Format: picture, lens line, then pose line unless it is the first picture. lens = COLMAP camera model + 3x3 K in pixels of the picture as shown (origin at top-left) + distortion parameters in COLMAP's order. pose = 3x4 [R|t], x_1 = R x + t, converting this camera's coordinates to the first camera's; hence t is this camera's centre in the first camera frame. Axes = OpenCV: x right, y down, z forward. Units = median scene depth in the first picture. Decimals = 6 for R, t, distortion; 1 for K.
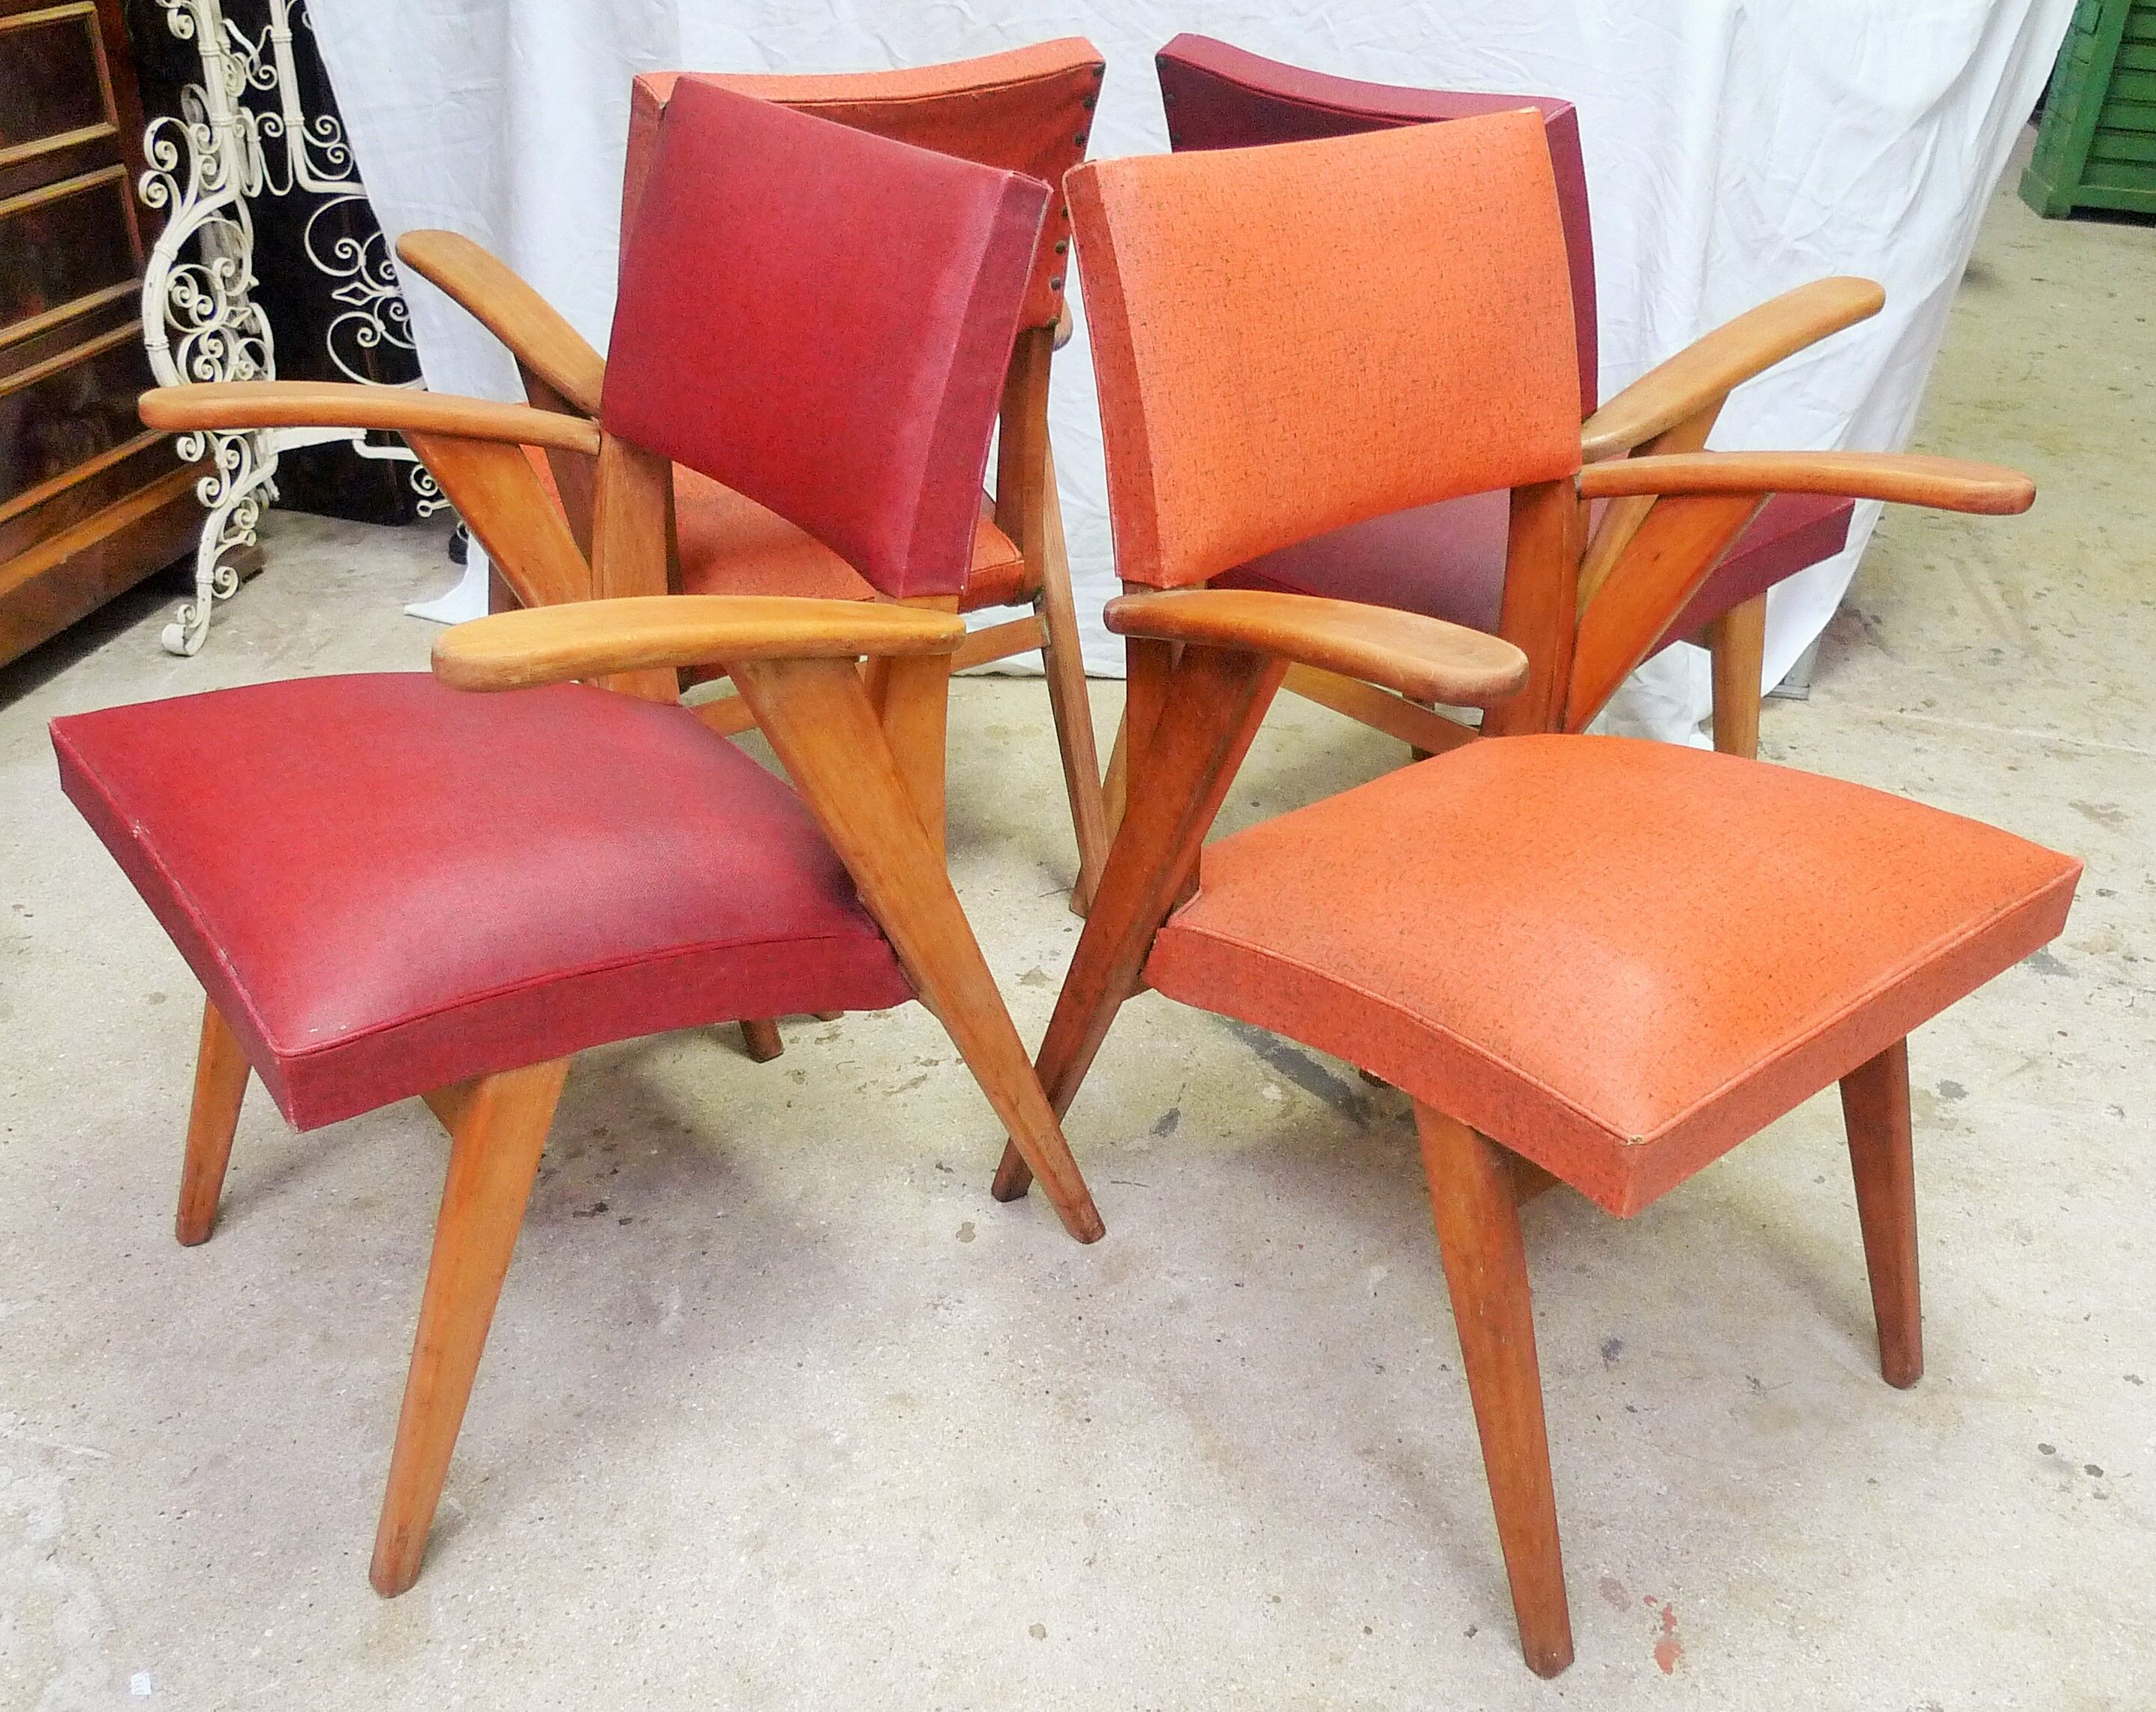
lens RADIAL K [[1933.1, 0, 1078.2], [0, 1933.1, 954.5], [0, 0, 1]] dist [-0.016950, -0.039321]
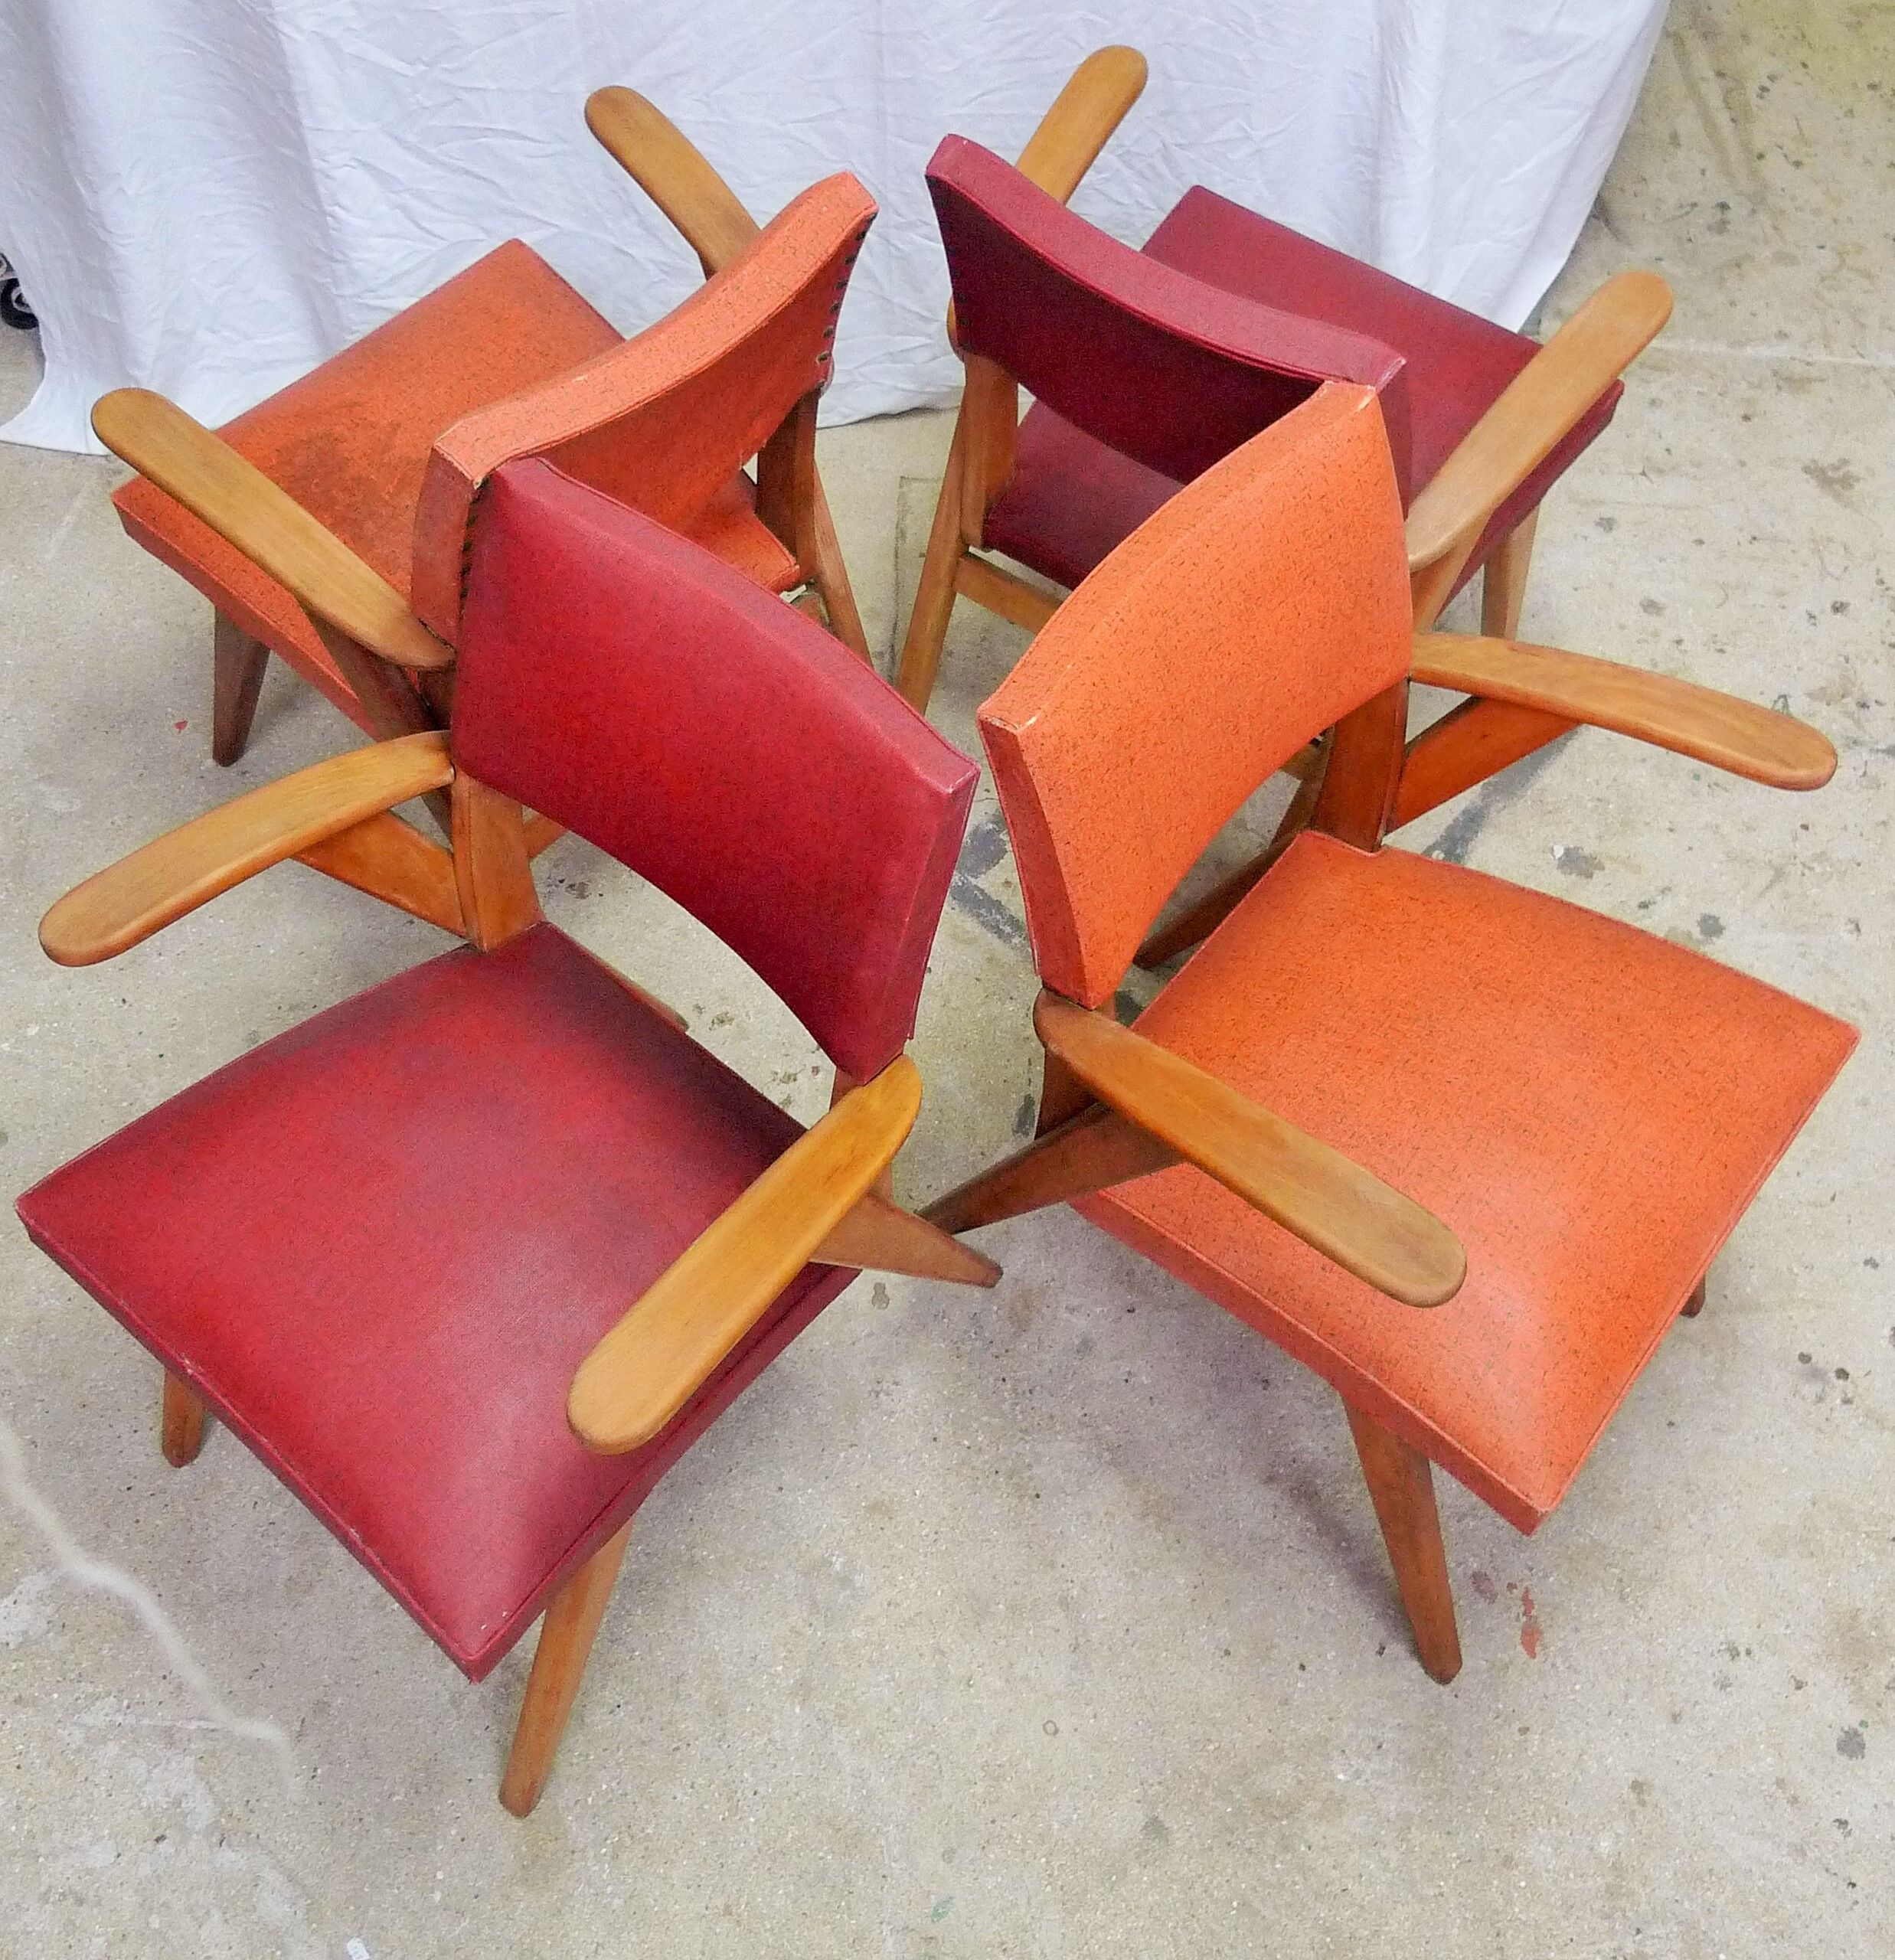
lens RADIAL K [[2261.1, 0, 918.7], [0, 2261.1, 790.0], [0, 0, 1]] dist [-0.019753, -0.010424]
pose [[0.980598, -0.163454, 0.108218, -0.143398], [0.113074, 0.922577, 0.368871, -0.665699], [-0.160133, -0.349477, 0.923159, -0.106721]]
